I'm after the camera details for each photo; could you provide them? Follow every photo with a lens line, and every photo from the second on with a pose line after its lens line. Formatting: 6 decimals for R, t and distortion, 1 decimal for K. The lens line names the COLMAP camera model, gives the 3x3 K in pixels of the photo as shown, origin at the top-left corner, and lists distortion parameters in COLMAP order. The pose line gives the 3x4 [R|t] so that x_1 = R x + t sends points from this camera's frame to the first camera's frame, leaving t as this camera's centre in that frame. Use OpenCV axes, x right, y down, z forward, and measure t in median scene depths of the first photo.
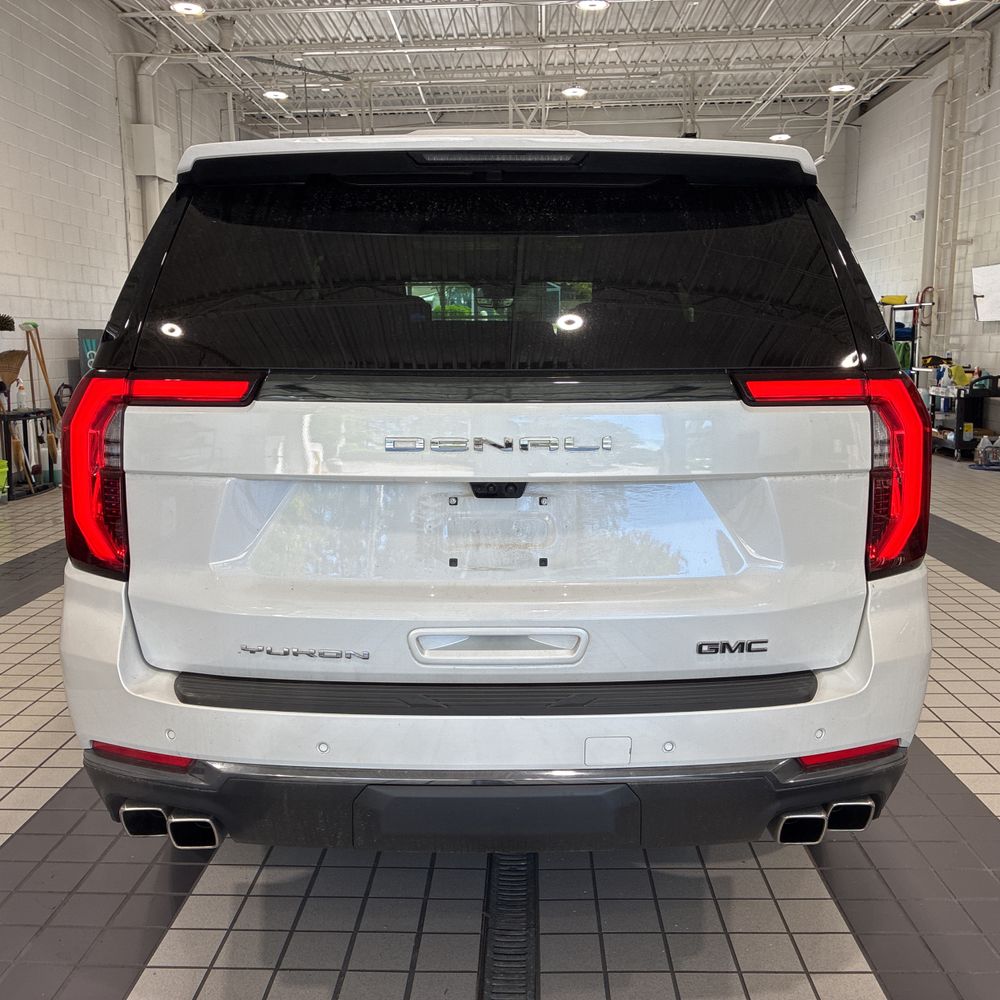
lens RADIAL K [[994.2, 0, 502.3], [0, 994.2, 498.3], [0, 0, 1]] dist [0.025707, 0.000000]
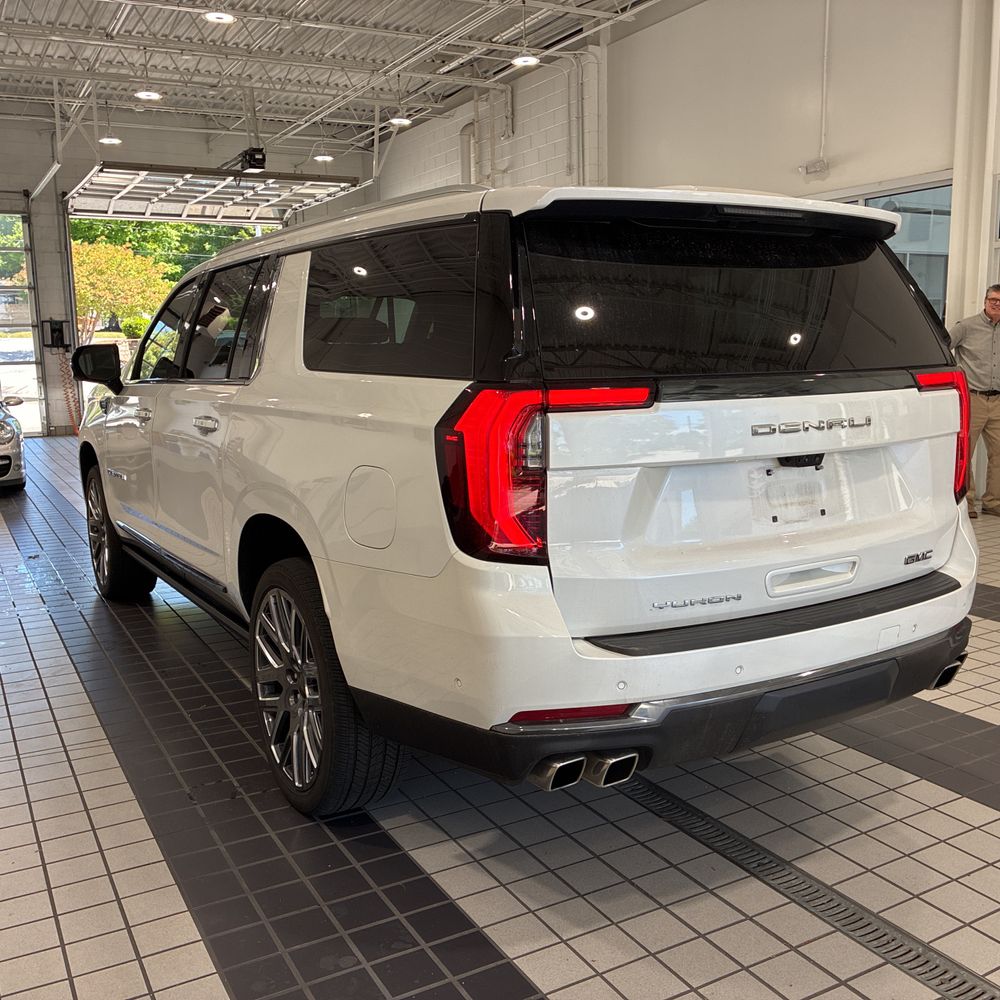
lens RADIAL K [[994.2, 0, 498.9], [0, 994.2, 499.5], [0, 0, 1]] dist [0.025707, 0.000000]
pose [[0.863850, -0.091505, 0.495369, -1.013885], [0.095702, 0.995266, 0.016956, -0.018127], [-0.494575, 0.032760, 0.868517, 0.033550]]
